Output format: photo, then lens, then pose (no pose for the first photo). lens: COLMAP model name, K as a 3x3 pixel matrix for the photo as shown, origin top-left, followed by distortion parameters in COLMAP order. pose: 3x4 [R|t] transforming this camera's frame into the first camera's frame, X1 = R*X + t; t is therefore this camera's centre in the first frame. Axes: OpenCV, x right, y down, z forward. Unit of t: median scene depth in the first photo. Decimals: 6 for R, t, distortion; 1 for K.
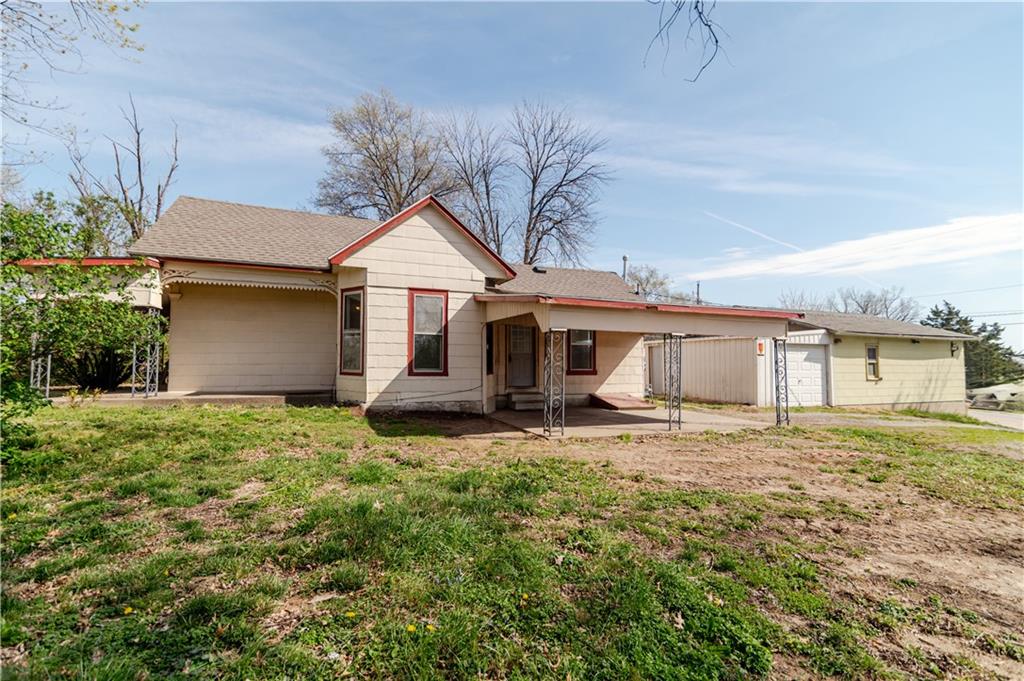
lens RADIAL K [[472.2, 0, 516.4], [0, 472.2, 343.6], [0, 0, 1]] dist [0.012949, -0.000558]
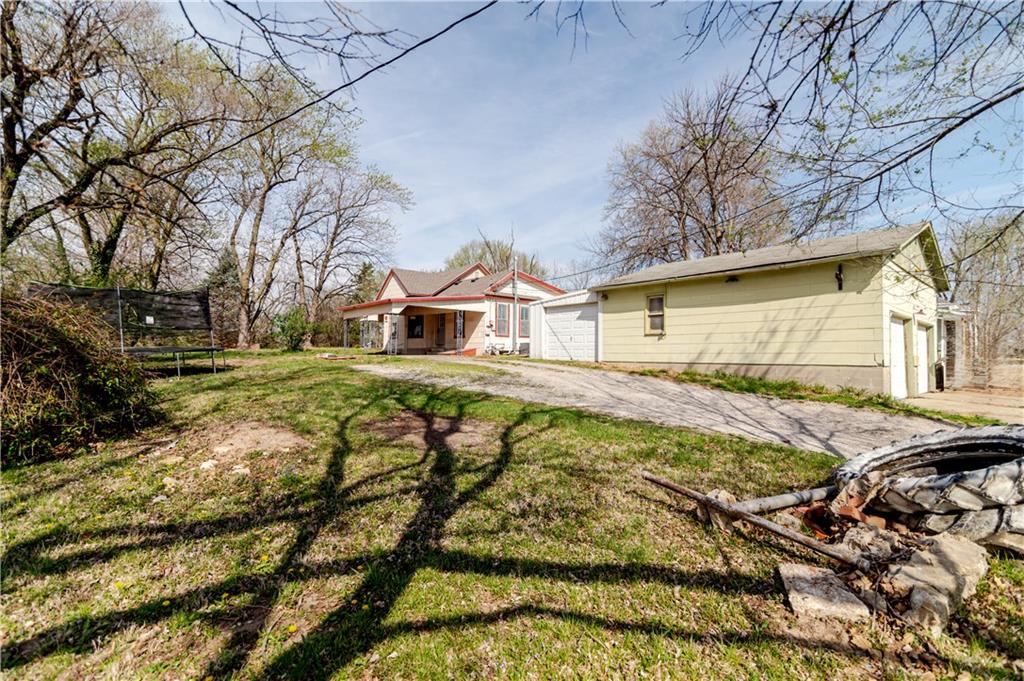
lens RADIAL K [[472.2, 0, 516.4], [0, 472.2, 343.6], [0, 0, 1]] dist [0.012949, -0.000558]
pose [[0.342378, -0.039940, -0.938713, 1.460957], [0.012907, 0.999202, -0.037806, 0.121434], [0.939474, 0.000828, 0.342620, 0.462437]]
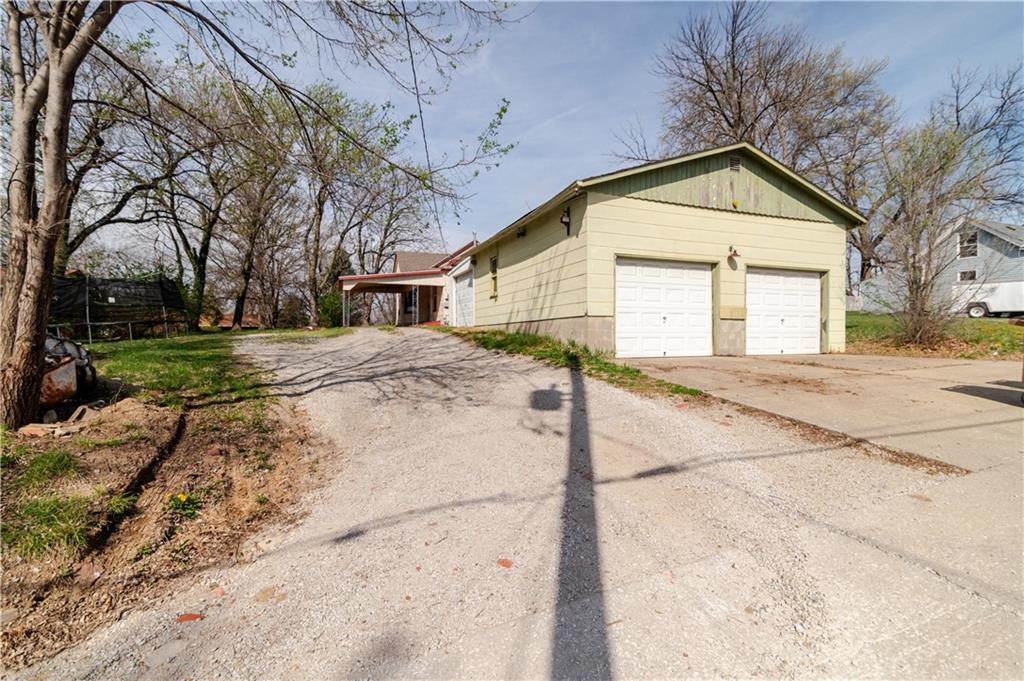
lens RADIAL K [[472.2, 0, 516.4], [0, 472.2, 343.6], [0, 0, 1]] dist [0.012949, -0.000558]
pose [[0.004567, -0.008707, -0.999952, 1.596465], [0.020309, 0.999757, -0.008612, 0.169076], [0.999783, -0.020269, 0.004743, 1.029950]]
